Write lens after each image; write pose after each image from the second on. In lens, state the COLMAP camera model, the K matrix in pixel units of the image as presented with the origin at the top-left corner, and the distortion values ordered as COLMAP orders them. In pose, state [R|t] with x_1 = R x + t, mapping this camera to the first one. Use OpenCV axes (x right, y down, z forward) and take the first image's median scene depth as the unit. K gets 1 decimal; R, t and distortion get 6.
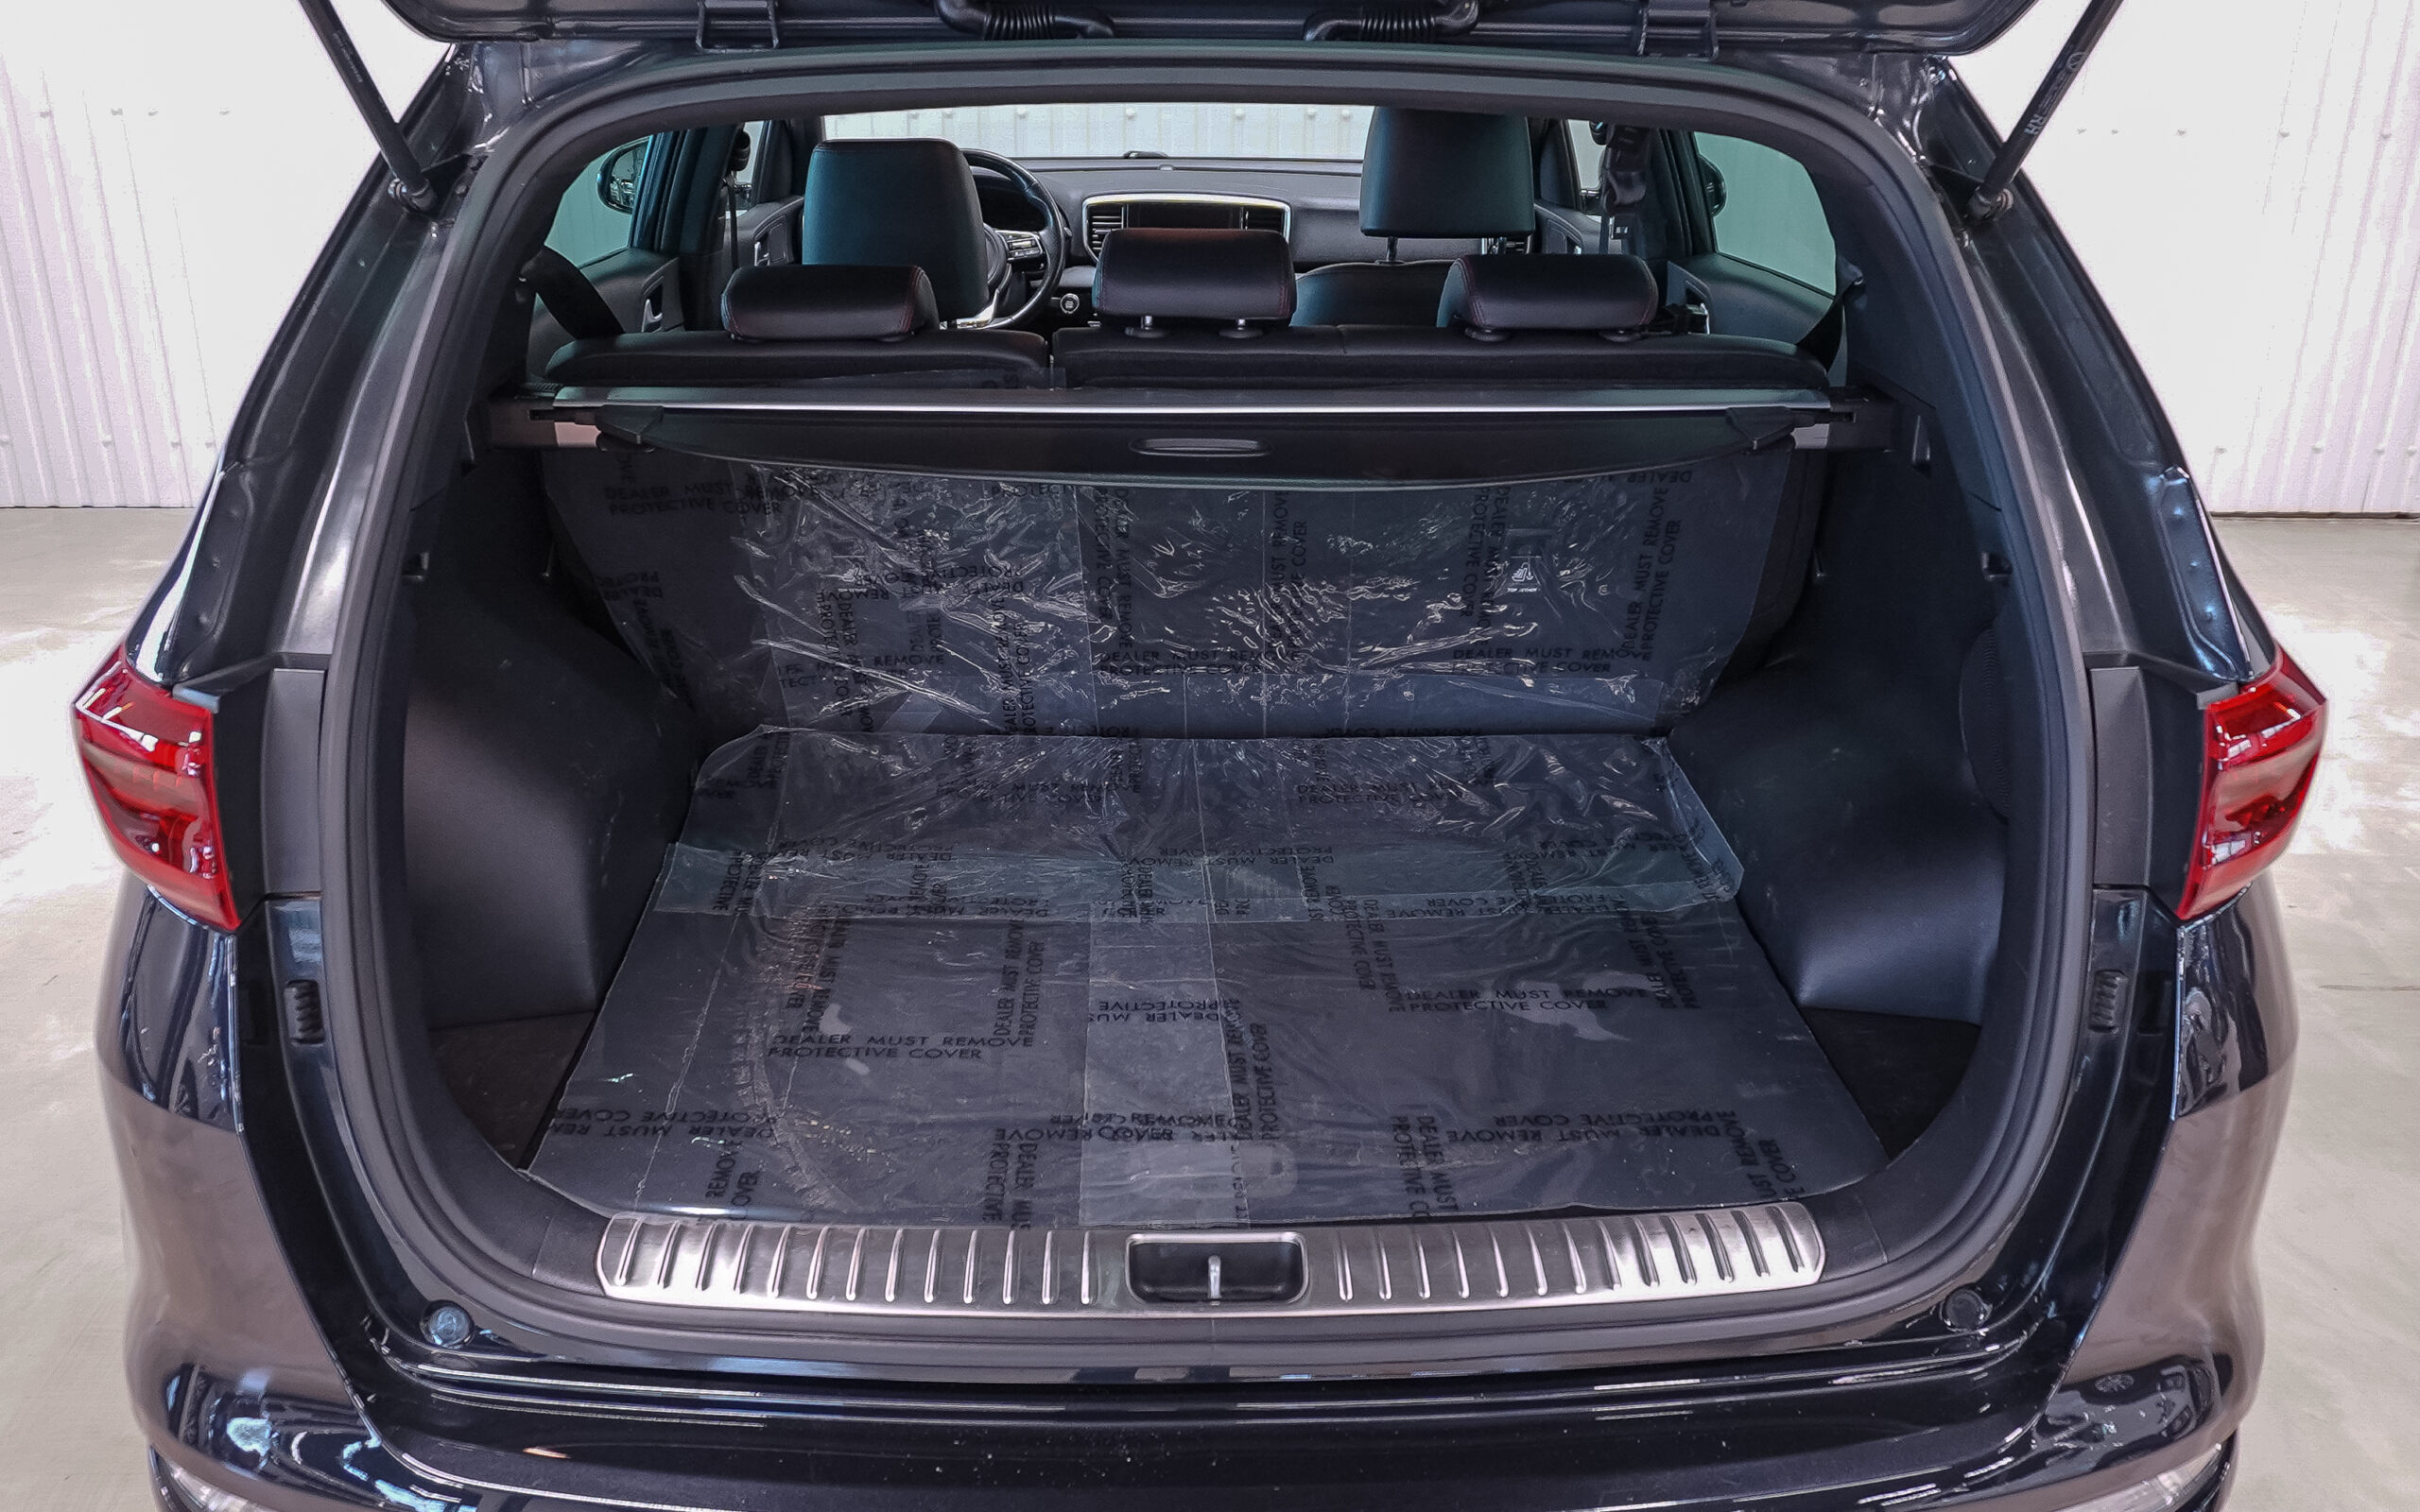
lens RADIAL K [[1716.1, 0, 1199.2], [0, 1716.1, 765.0], [0, 0, 1]] dist [-0.042903, 0.043972]
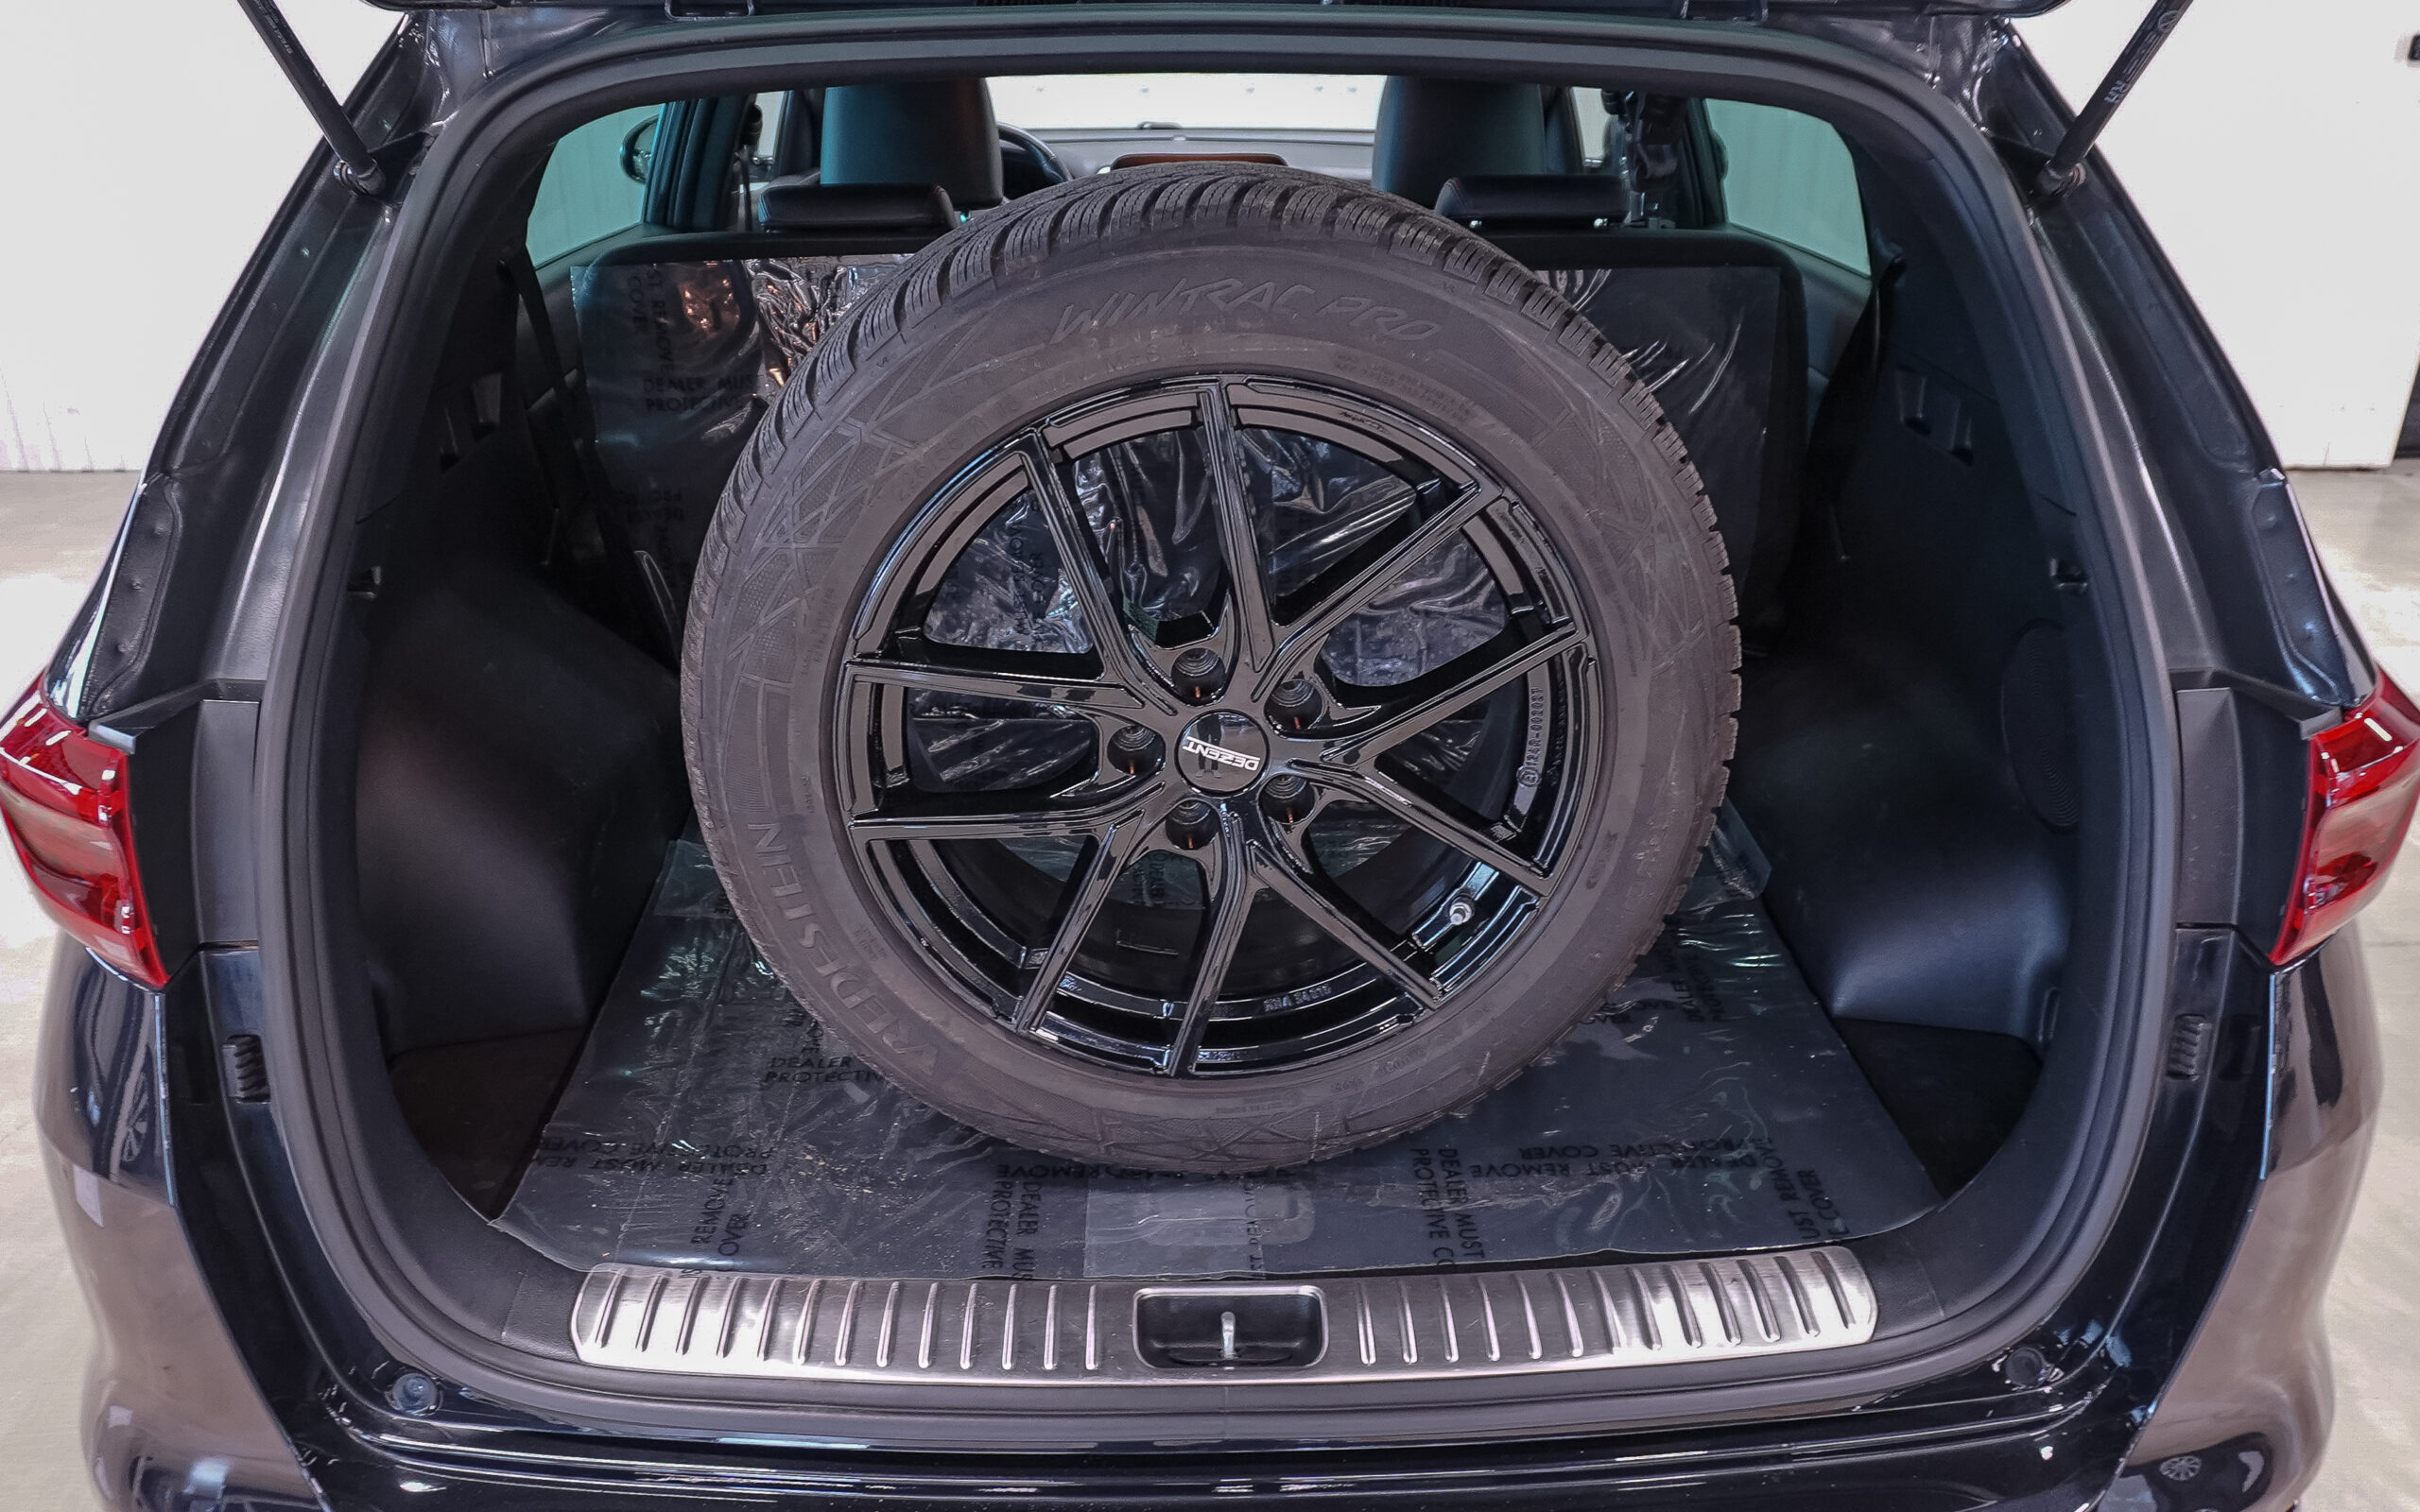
lens RADIAL K [[1597.9, 0, 1210.6], [0, 1597.9, 749.0], [0, 0, 1]] dist [-0.013641, -0.007372]
pose [[0.999990, -0.003582, -0.002593, 0.002703], [0.003658, 0.999539, 0.030136, -0.048303], [0.002484, -0.030146, 0.999542, 0.127086]]
